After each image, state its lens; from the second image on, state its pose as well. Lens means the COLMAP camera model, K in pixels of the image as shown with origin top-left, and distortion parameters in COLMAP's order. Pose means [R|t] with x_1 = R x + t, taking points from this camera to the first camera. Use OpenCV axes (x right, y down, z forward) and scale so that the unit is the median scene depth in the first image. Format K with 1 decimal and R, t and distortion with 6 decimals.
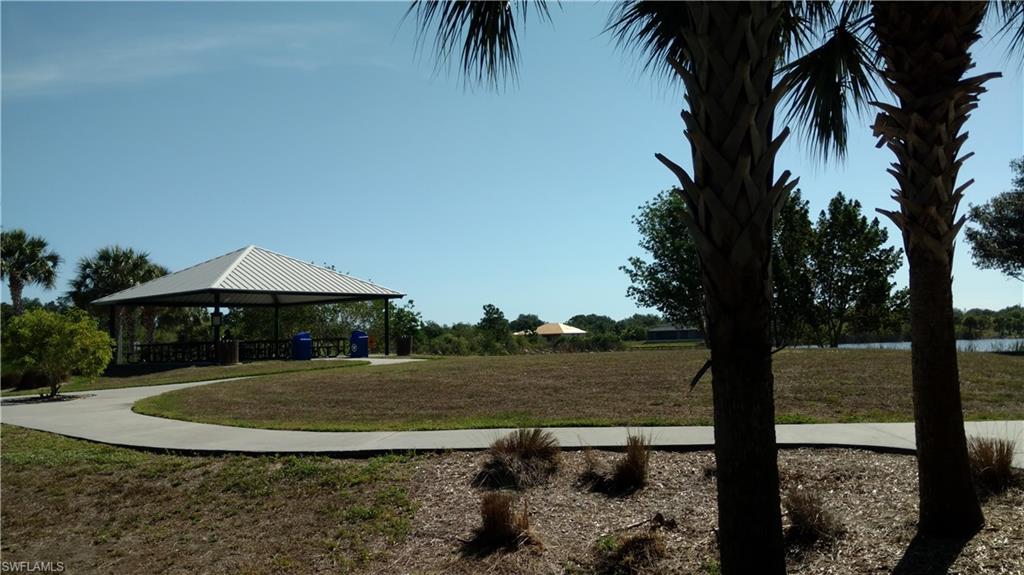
lens RADIAL K [[826.8, 0, 511.9], [0, 826.8, 287.0], [0, 0, 1]] dist [-0.008049, -0.005506]
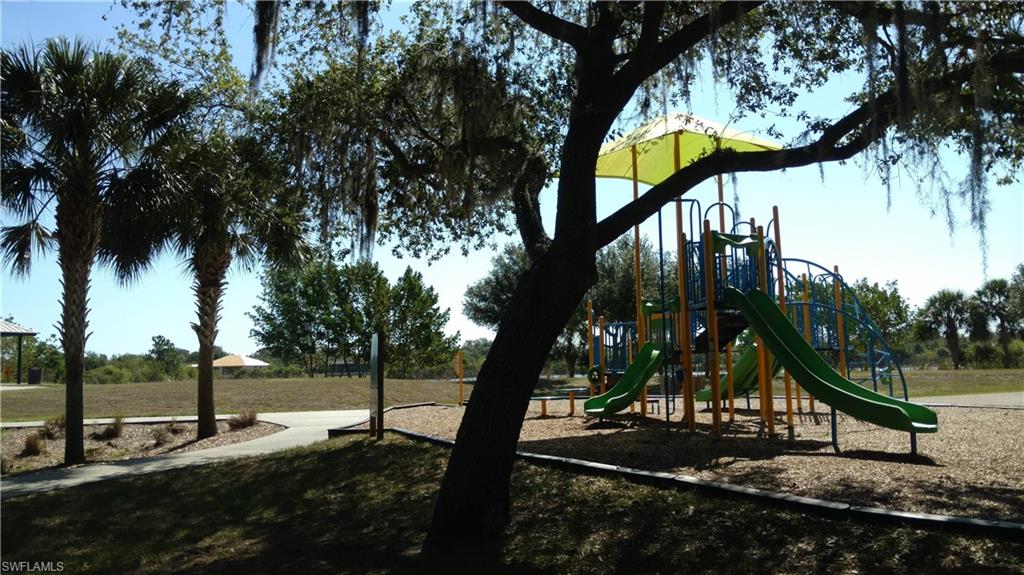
lens RADIAL K [[826.8, 0, 511.9], [0, 826.8, 289.1], [0, 0, 1]] dist [-0.008049, -0.005506]
pose [[0.934173, 0.045317, 0.353931, 0.054816], [-0.031806, 0.998529, -0.043901, -0.015524], [-0.355400, 0.029754, 0.934241, -0.232798]]
